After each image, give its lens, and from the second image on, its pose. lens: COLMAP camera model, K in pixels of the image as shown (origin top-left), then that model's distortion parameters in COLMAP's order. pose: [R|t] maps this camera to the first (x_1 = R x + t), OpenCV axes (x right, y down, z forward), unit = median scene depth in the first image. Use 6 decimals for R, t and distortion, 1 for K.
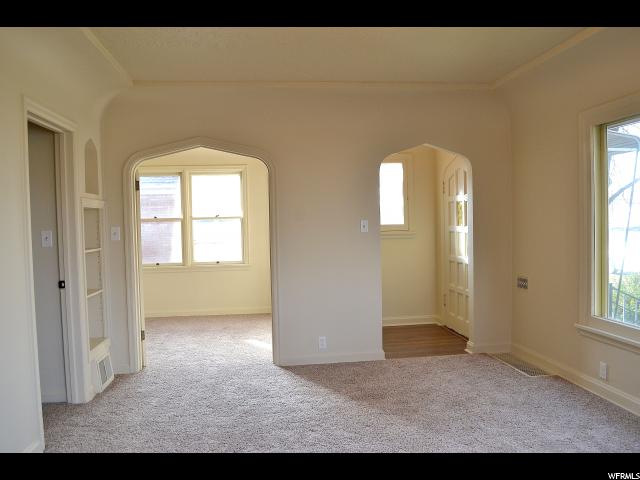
lens RADIAL K [[513.0, 0, 320.0], [0, 513.0, 240.0], [0, 0, 1]] dist [-0.079663, 0.003511]
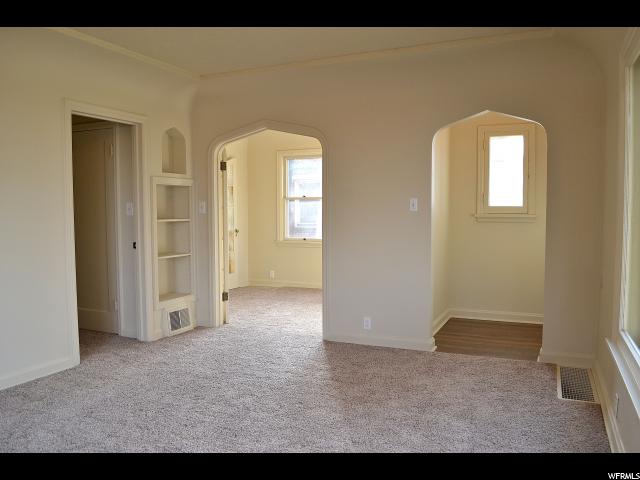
lens RADIAL K [[513.0, 0, 320.0], [0, 513.0, 240.0], [0, 0, 1]] dist [-0.079663, 0.003511]
pose [[0.850711, 0.051585, -0.523097, 0.451359], [-0.035740, 0.998546, 0.040347, 0.005634], [0.524418, -0.015629, 0.851318, 0.129328]]
